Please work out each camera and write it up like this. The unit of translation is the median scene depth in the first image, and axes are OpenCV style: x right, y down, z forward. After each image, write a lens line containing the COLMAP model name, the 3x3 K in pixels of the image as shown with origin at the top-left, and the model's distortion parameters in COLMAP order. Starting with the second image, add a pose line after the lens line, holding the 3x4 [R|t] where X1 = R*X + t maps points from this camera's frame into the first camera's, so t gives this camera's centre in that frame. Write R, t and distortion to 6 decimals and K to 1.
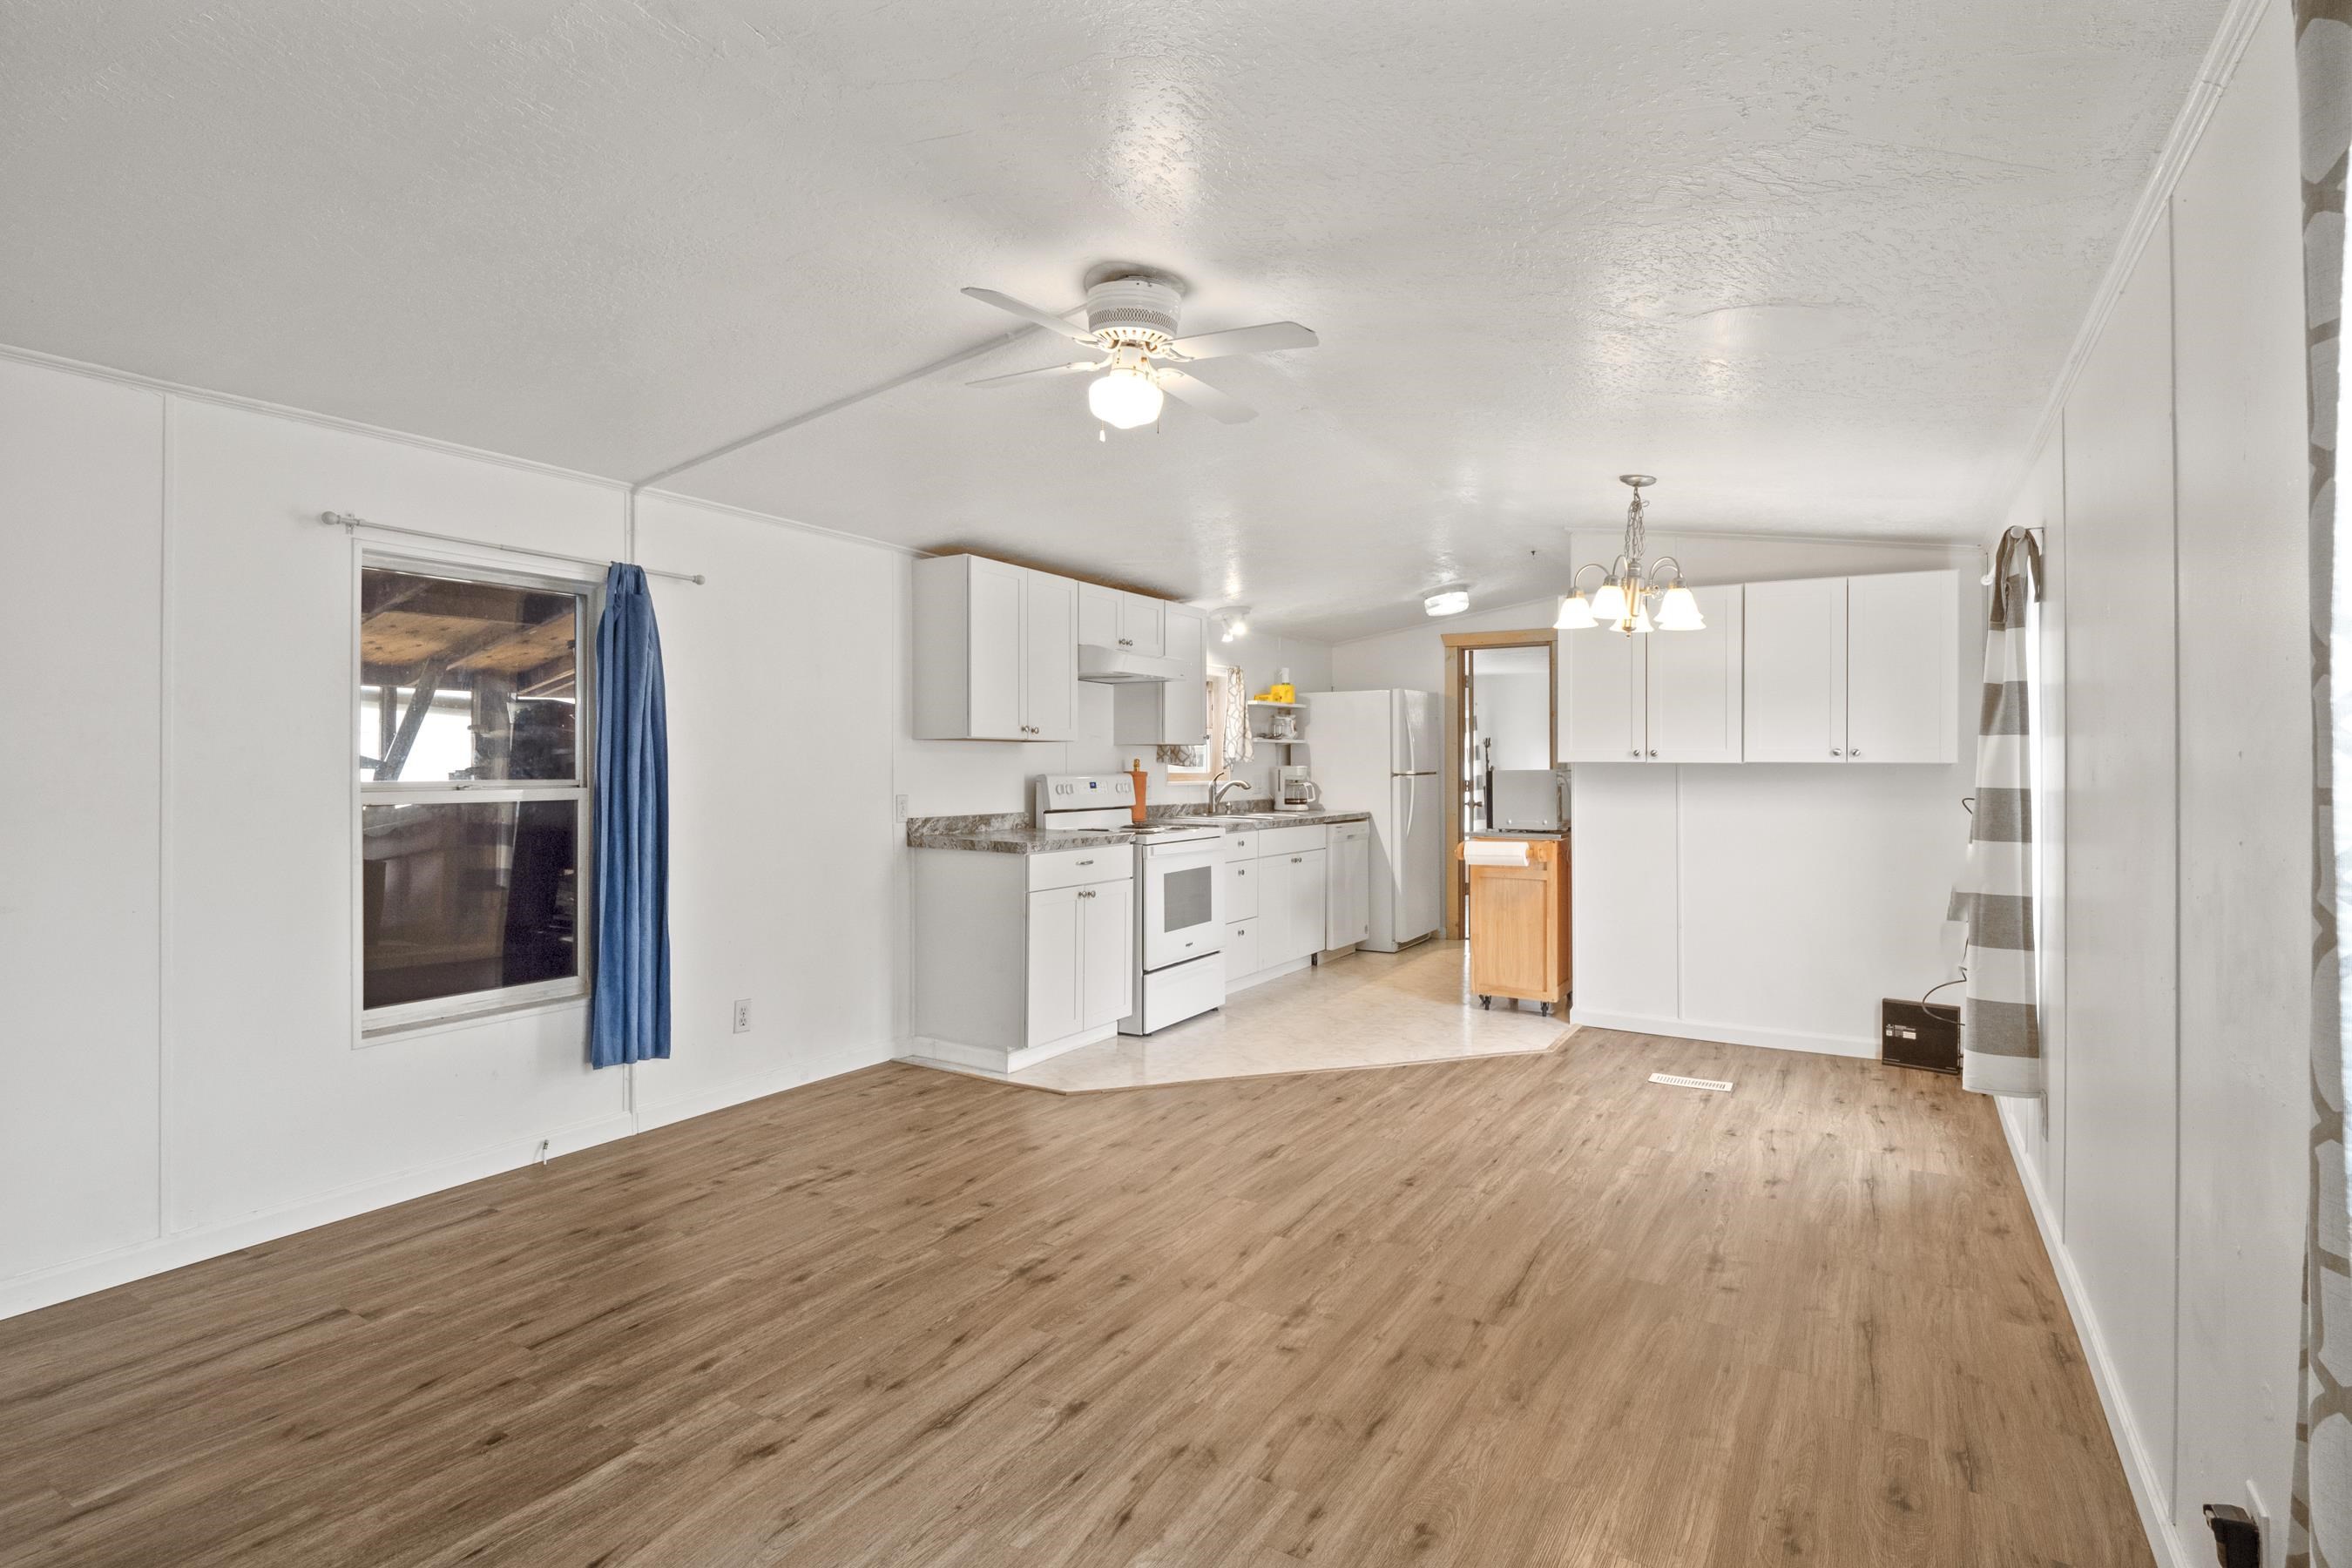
lens RADIAL K [[1165.8, 0, 1151.4], [0, 1165.8, 755.3], [0, 0, 1]] dist [-0.008655, -0.003348]
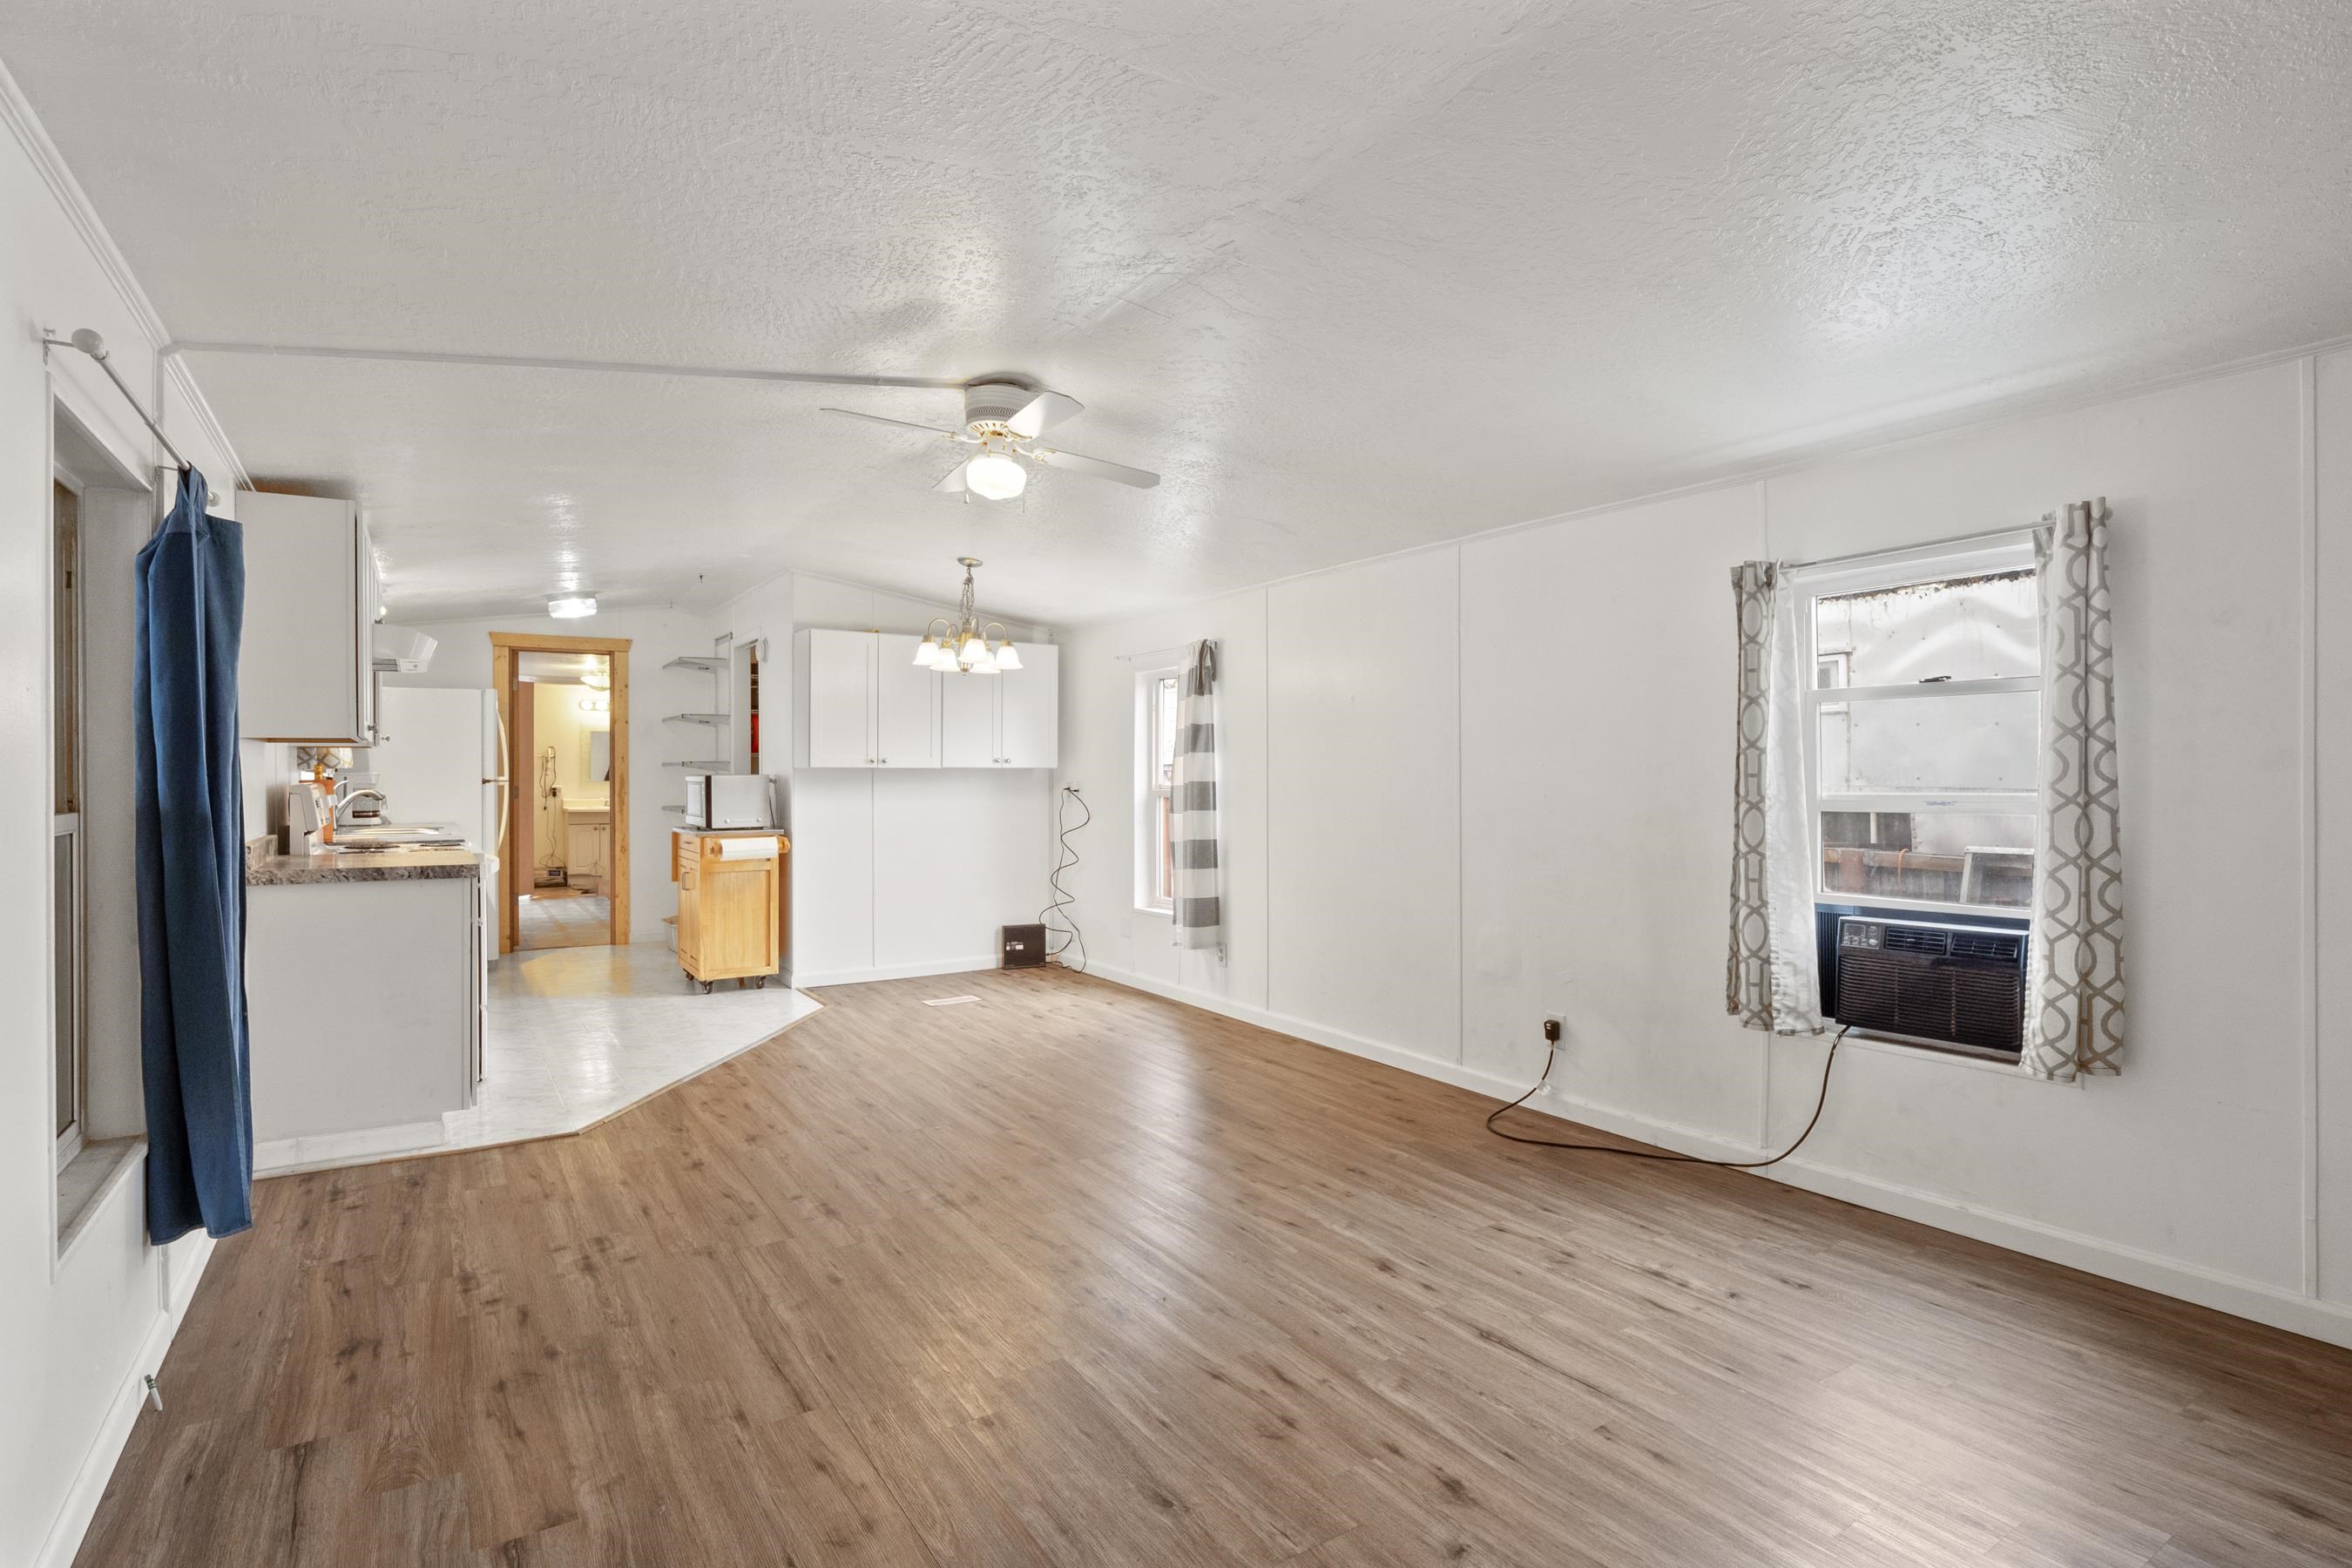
lens RADIAL K [[1165.8, 0, 1167.0], [0, 1165.8, 749.2], [0, 0, 1]] dist [-0.008655, -0.003348]
pose [[0.424107, 0.012328, 0.905528, -0.688978], [-0.003434, 0.999922, -0.012005, 0.000330], [-0.905605, 0.001982, 0.424117, 0.194572]]
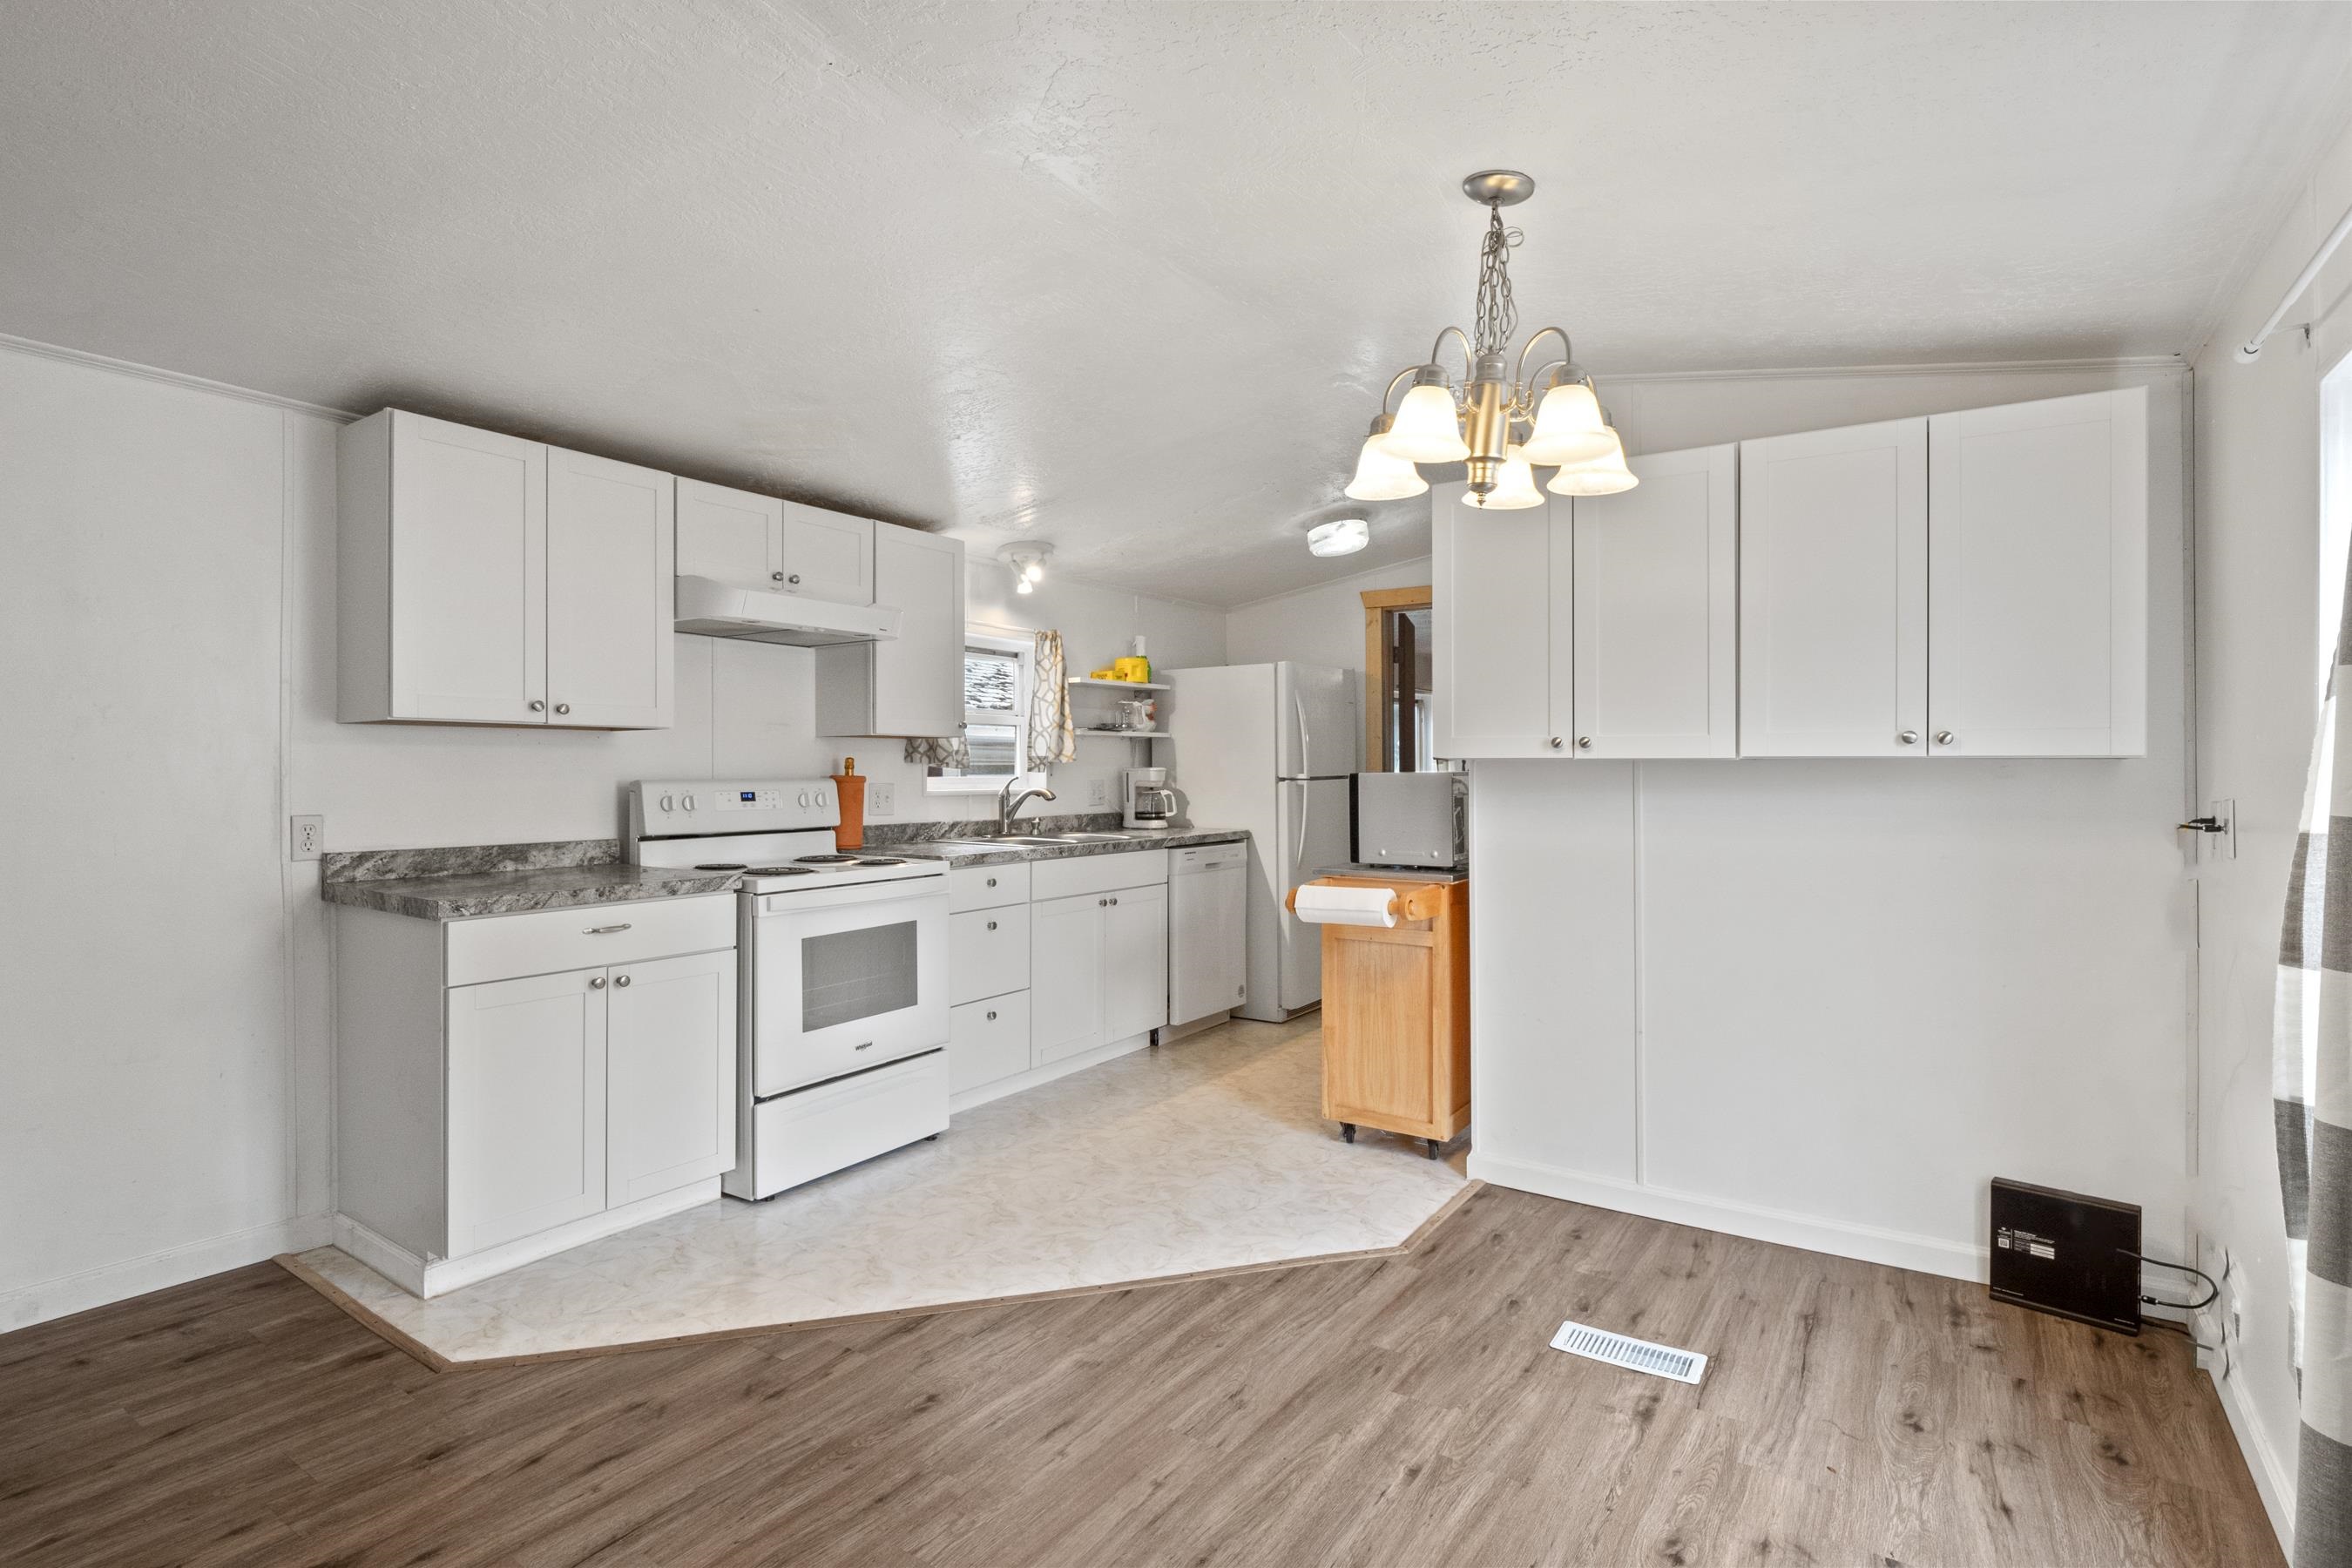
lens RADIAL K [[1165.8, 0, 1151.8], [0, 1165.8, 763.5], [0, 0, 1]] dist [-0.008655, -0.003348]
pose [[0.999074, -0.002473, -0.042947, 0.274420], [0.002610, 0.999992, 0.003121, 0.007531], [0.042939, -0.003230, 0.999072, 0.467351]]
